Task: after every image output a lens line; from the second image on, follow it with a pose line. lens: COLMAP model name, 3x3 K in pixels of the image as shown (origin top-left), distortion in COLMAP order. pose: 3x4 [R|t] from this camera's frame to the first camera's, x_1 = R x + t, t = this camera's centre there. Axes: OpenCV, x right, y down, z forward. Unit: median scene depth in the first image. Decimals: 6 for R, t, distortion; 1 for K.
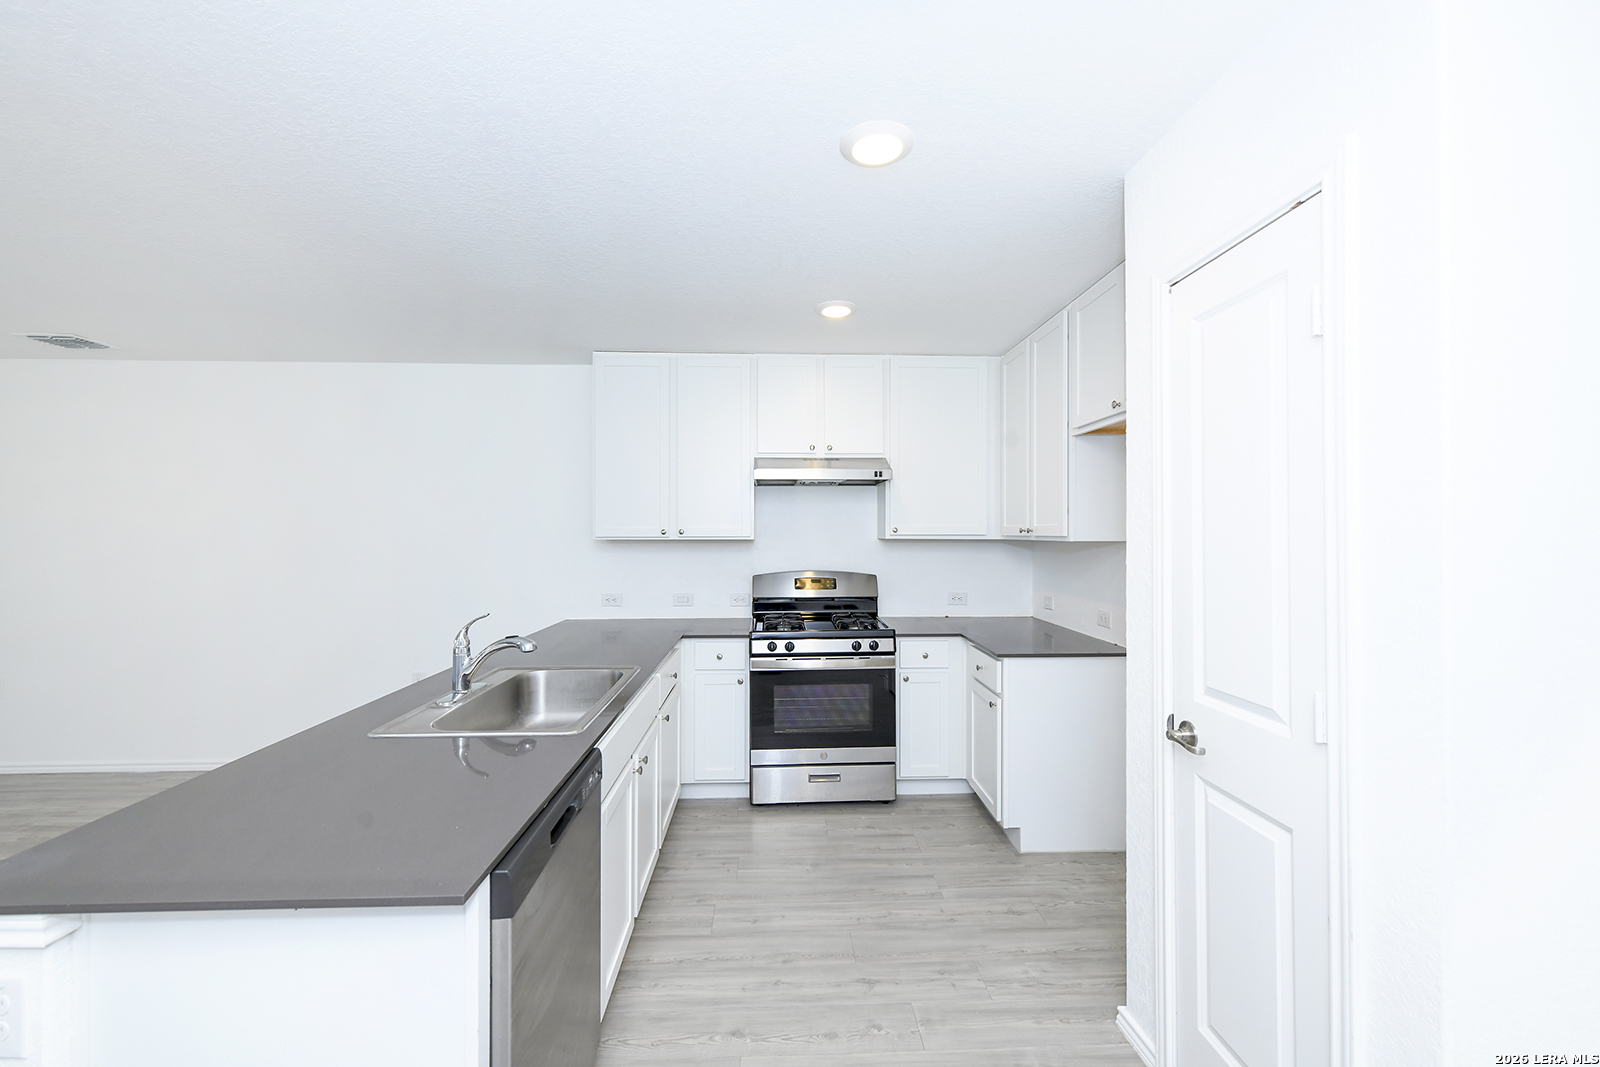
lens RADIAL K [[630.0, 0, 795.6], [0, 630.0, 531.8], [0, 0, 1]] dist [0.001377, -0.000093]
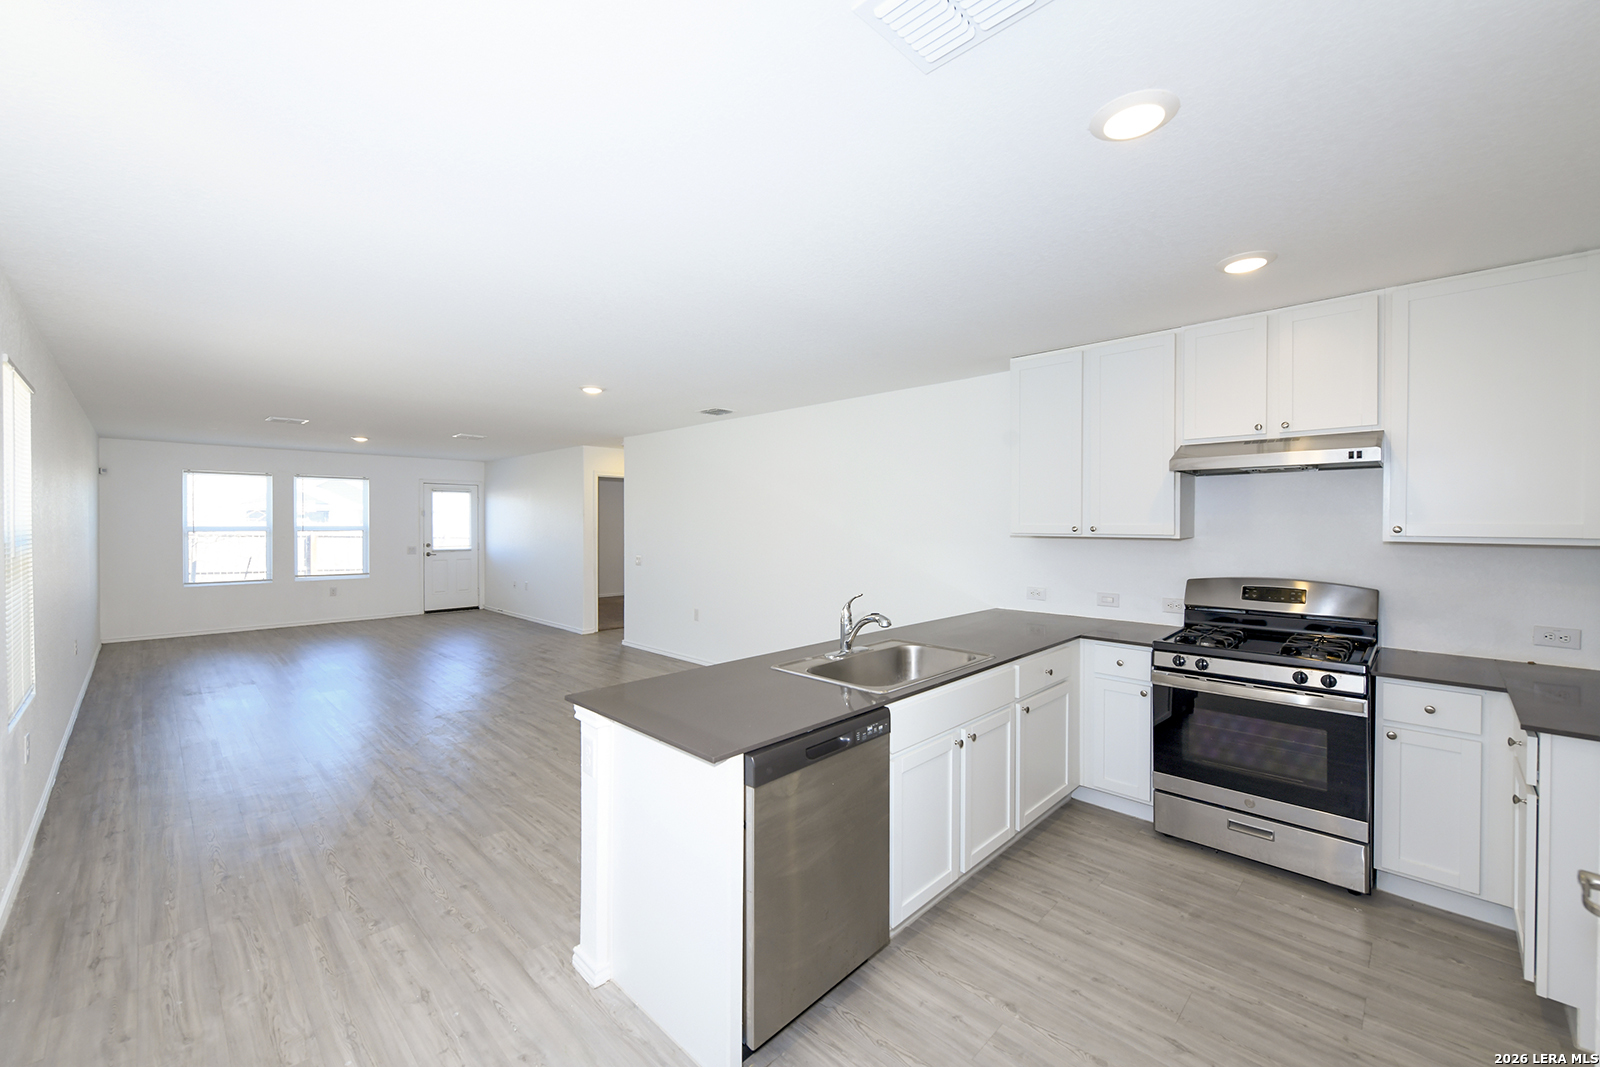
lens RADIAL K [[630.0, 0, 798.1], [0, 630.0, 529.1], [0, 0, 1]] dist [0.001377, -0.000093]
pose [[0.689908, 0.010231, -0.723824, 0.240349], [-0.000978, 0.999912, 0.013201, -0.014242], [0.723896, -0.008400, 0.689858, 0.005715]]
